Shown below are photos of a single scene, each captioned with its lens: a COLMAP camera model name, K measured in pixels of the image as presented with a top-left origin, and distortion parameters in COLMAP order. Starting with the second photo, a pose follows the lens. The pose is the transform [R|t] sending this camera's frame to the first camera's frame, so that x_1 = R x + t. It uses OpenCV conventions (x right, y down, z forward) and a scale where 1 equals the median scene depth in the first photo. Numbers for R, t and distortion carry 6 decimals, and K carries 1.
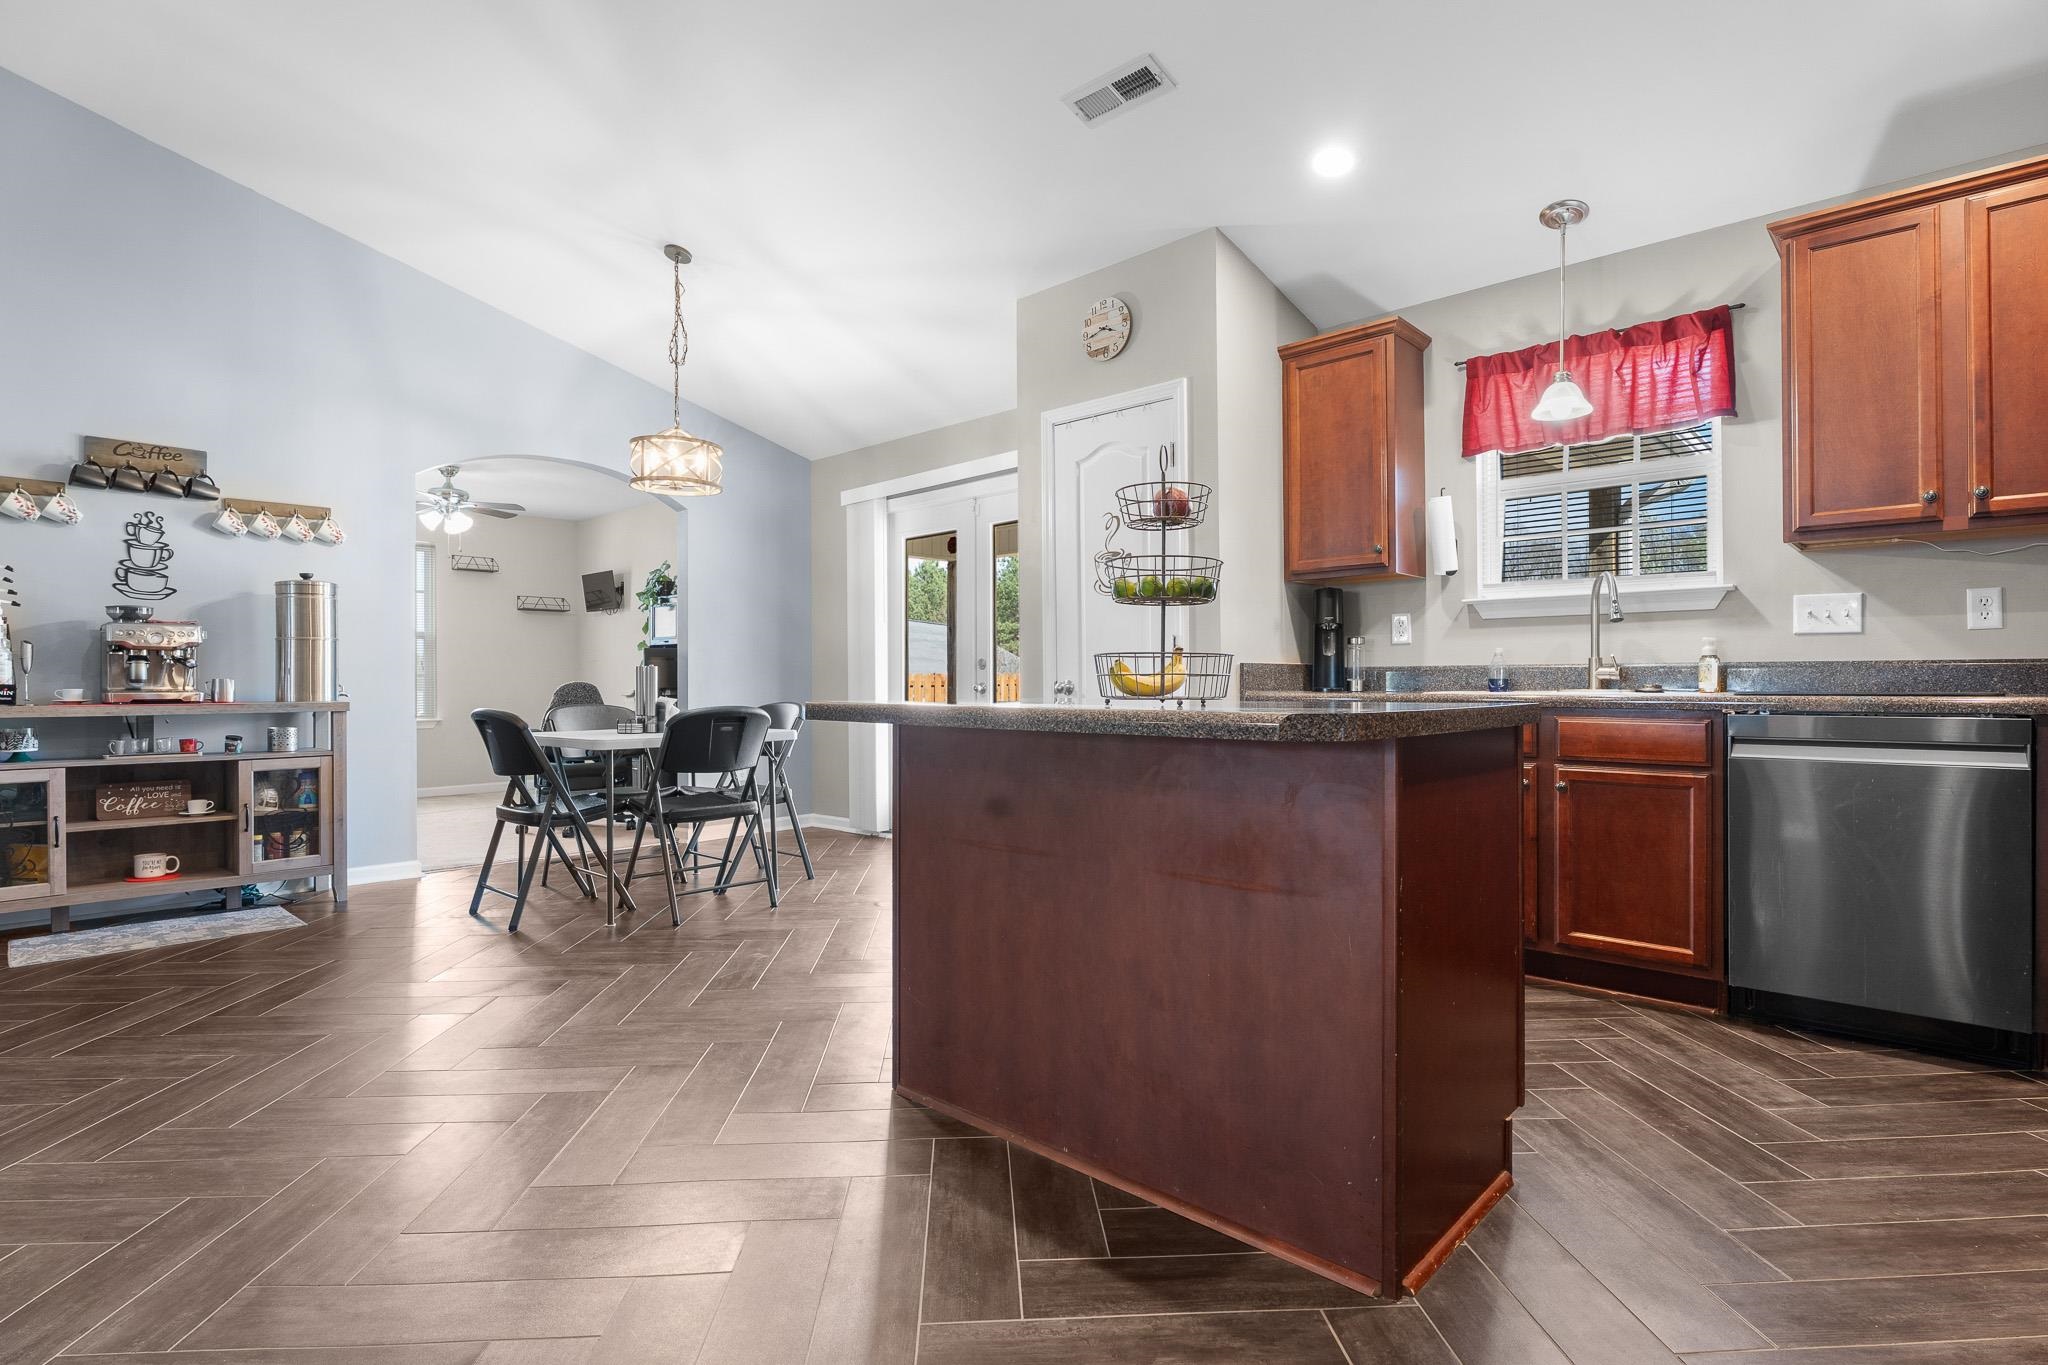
lens RADIAL K [[1000.4, 0, 1024.0], [0, 1000.4, 682.5], [0, 0, 1]] dist [-0.010996, -0.000043]
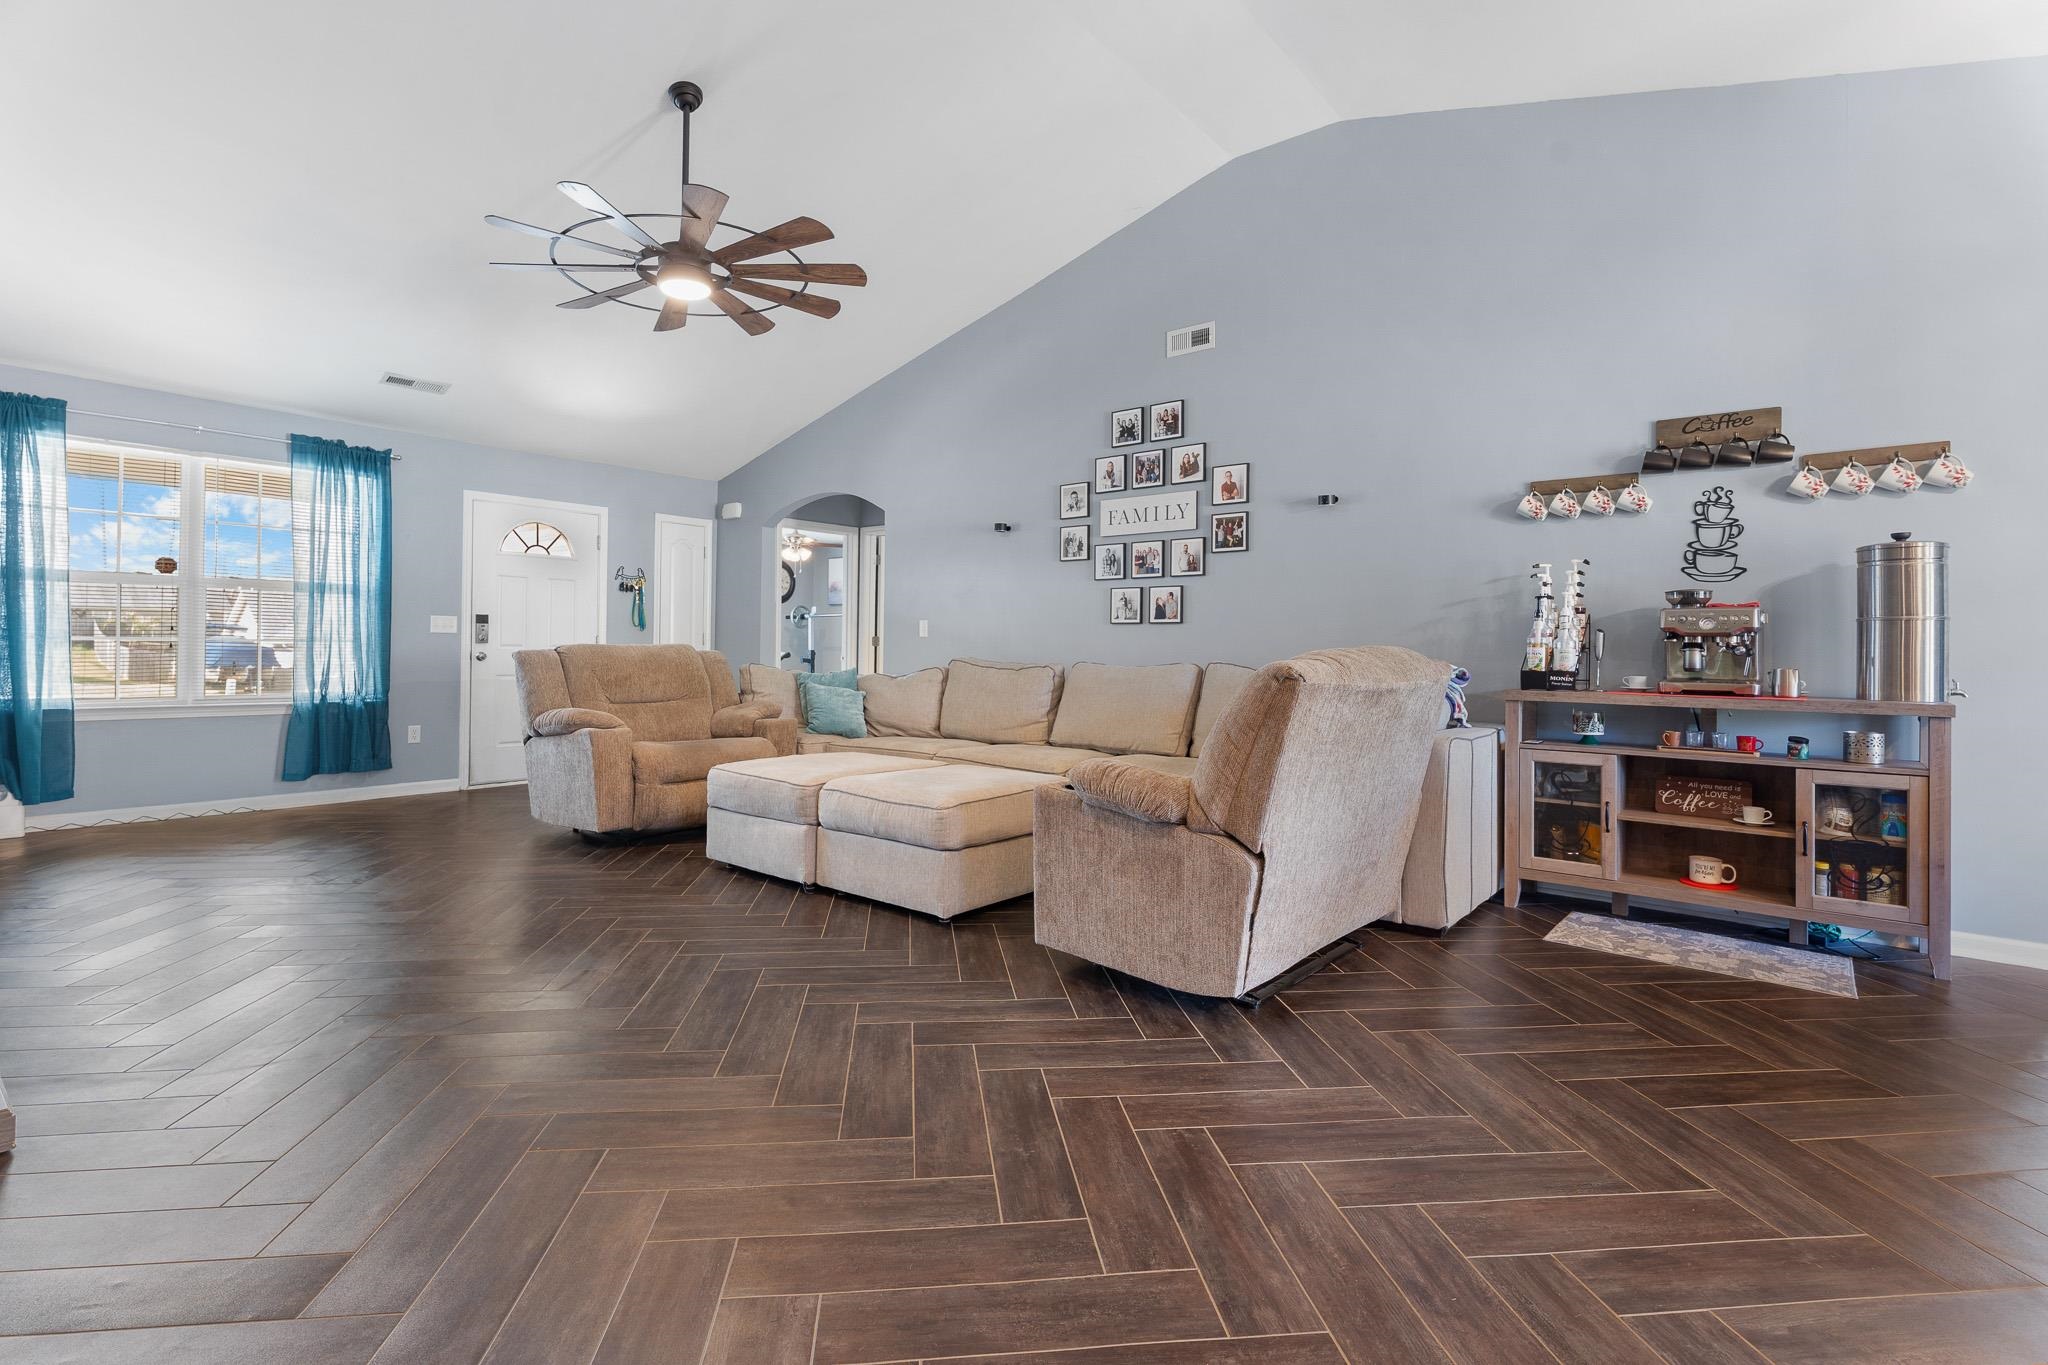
lens RADIAL K [[947.0, 0, 1021.0], [0, 947.0, 645.1], [0, 0, 1]] dist [0.000753, 0.000173]
pose [[0.060945, -0.001731, -0.998140, -0.039733], [-0.013698, 0.999903, -0.002570, -0.013626], [0.998047, 0.013829, 0.060916, 0.307196]]
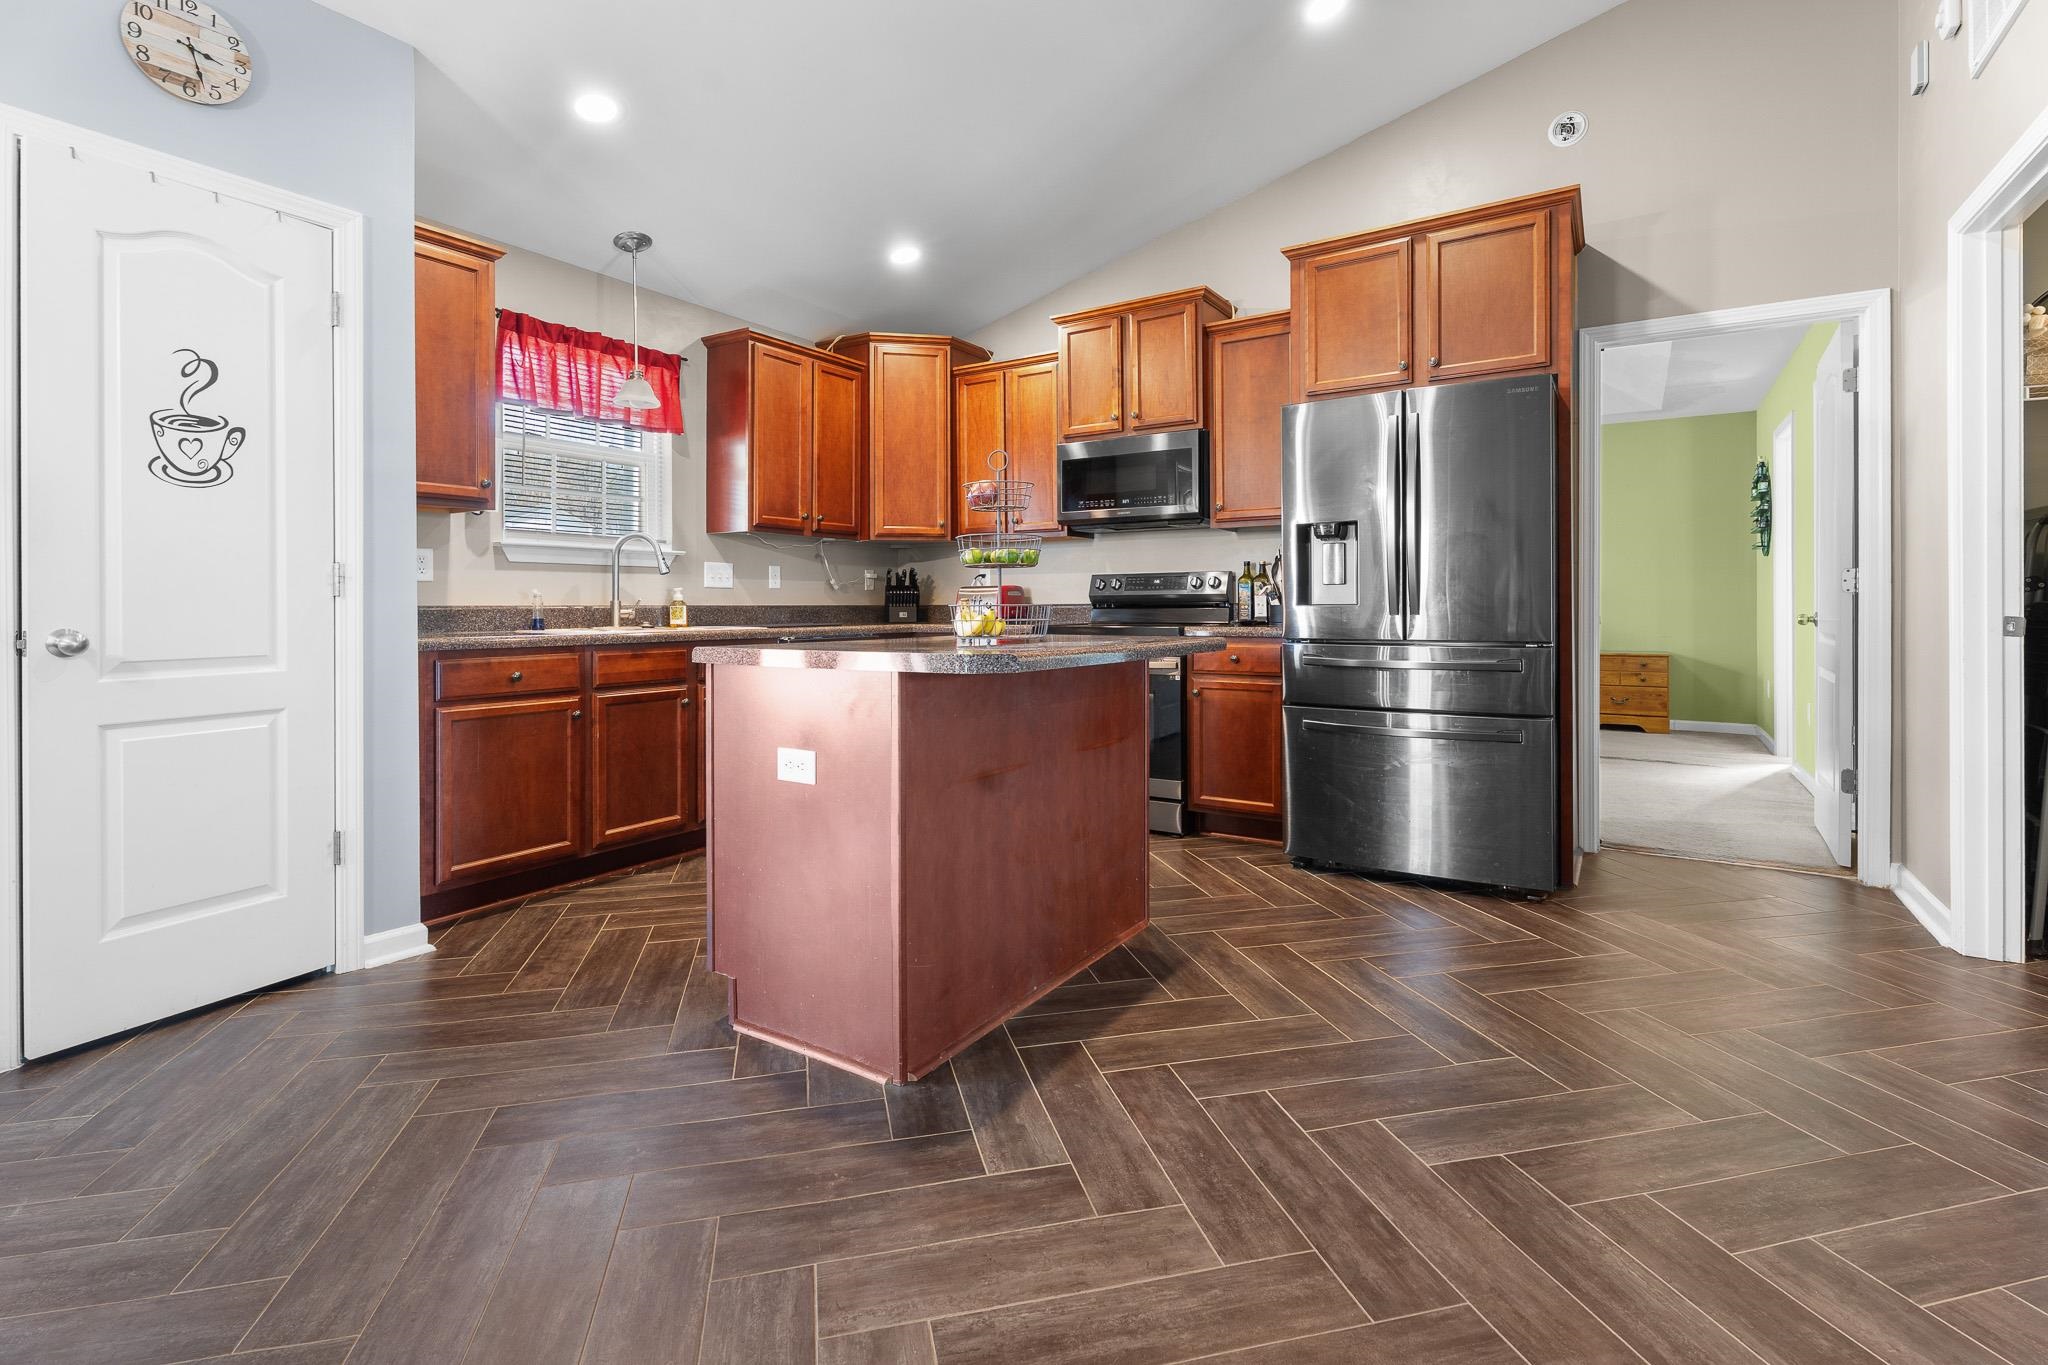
lens RADIAL K [[935.9, 0, 1019.1], [0, 935.9, 605.9], [0, 0, 1]] dist [0.002206, 0.000338]
pose [[-0.171538, 0.003103, 0.985173, -0.554769], [0.003532, 0.999991, -0.002535, -0.011545], [-0.985171, 0.003045, -0.171547, 0.591227]]
